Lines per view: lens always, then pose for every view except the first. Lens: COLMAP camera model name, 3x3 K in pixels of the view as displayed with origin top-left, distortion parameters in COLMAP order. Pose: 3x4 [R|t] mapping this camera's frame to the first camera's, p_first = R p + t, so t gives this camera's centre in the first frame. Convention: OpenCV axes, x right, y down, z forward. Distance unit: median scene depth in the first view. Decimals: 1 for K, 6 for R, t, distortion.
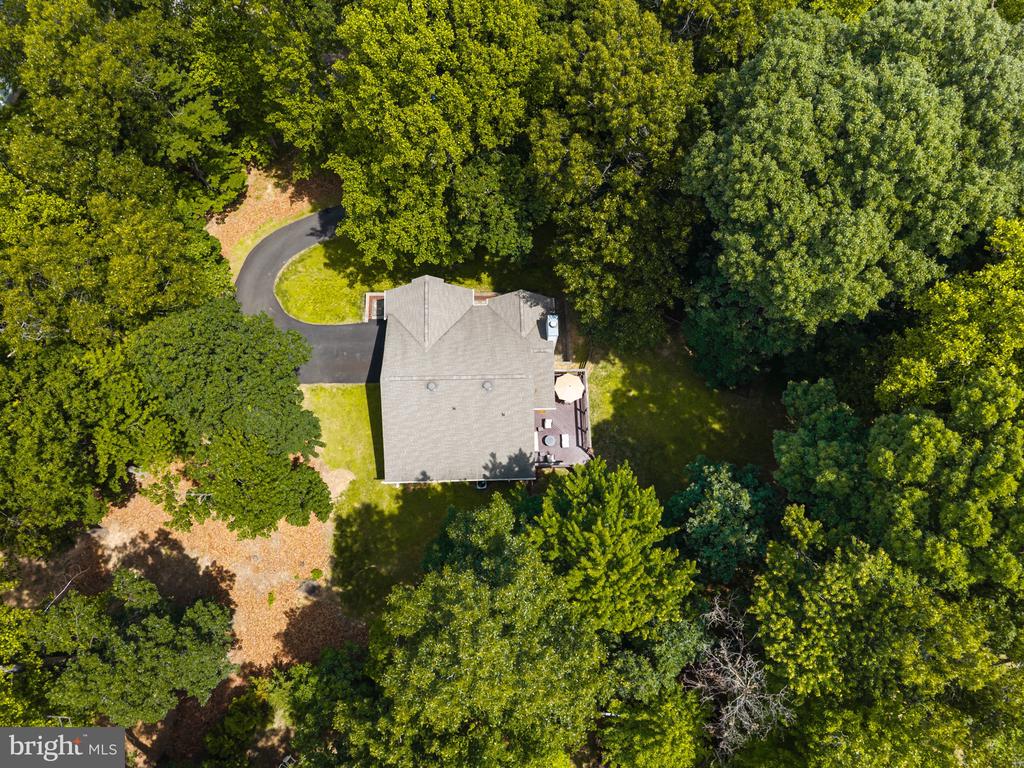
lens RADIAL K [[667.9, 0, 511.8], [0, 667.9, 403.5], [0, 0, 1]] dist [-0.002407, -0.002874]
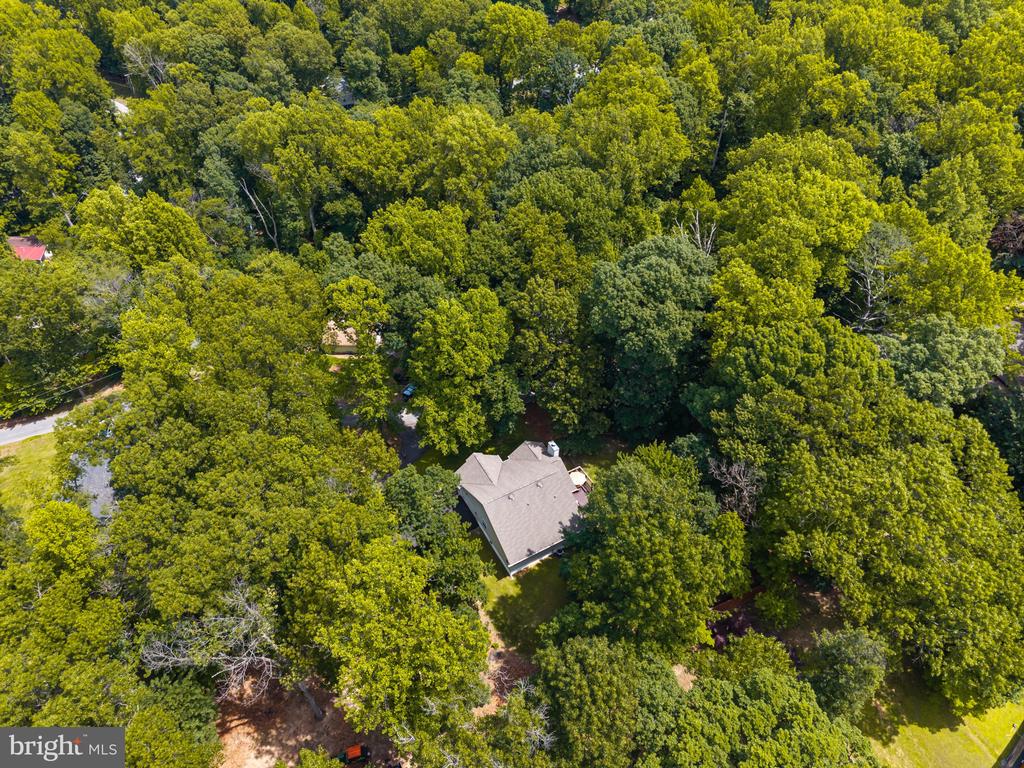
lens RADIAL K [[667.9, 0, 511.8], [0, 667.9, 403.5], [0, 0, 1]] dist [-0.002407, -0.002874]
pose [[0.883426, -0.353184, 0.307926, -0.636212], [0.457371, 0.792783, -0.402873, 0.535279], [-0.101830, 0.496745, 0.861902, -0.659981]]
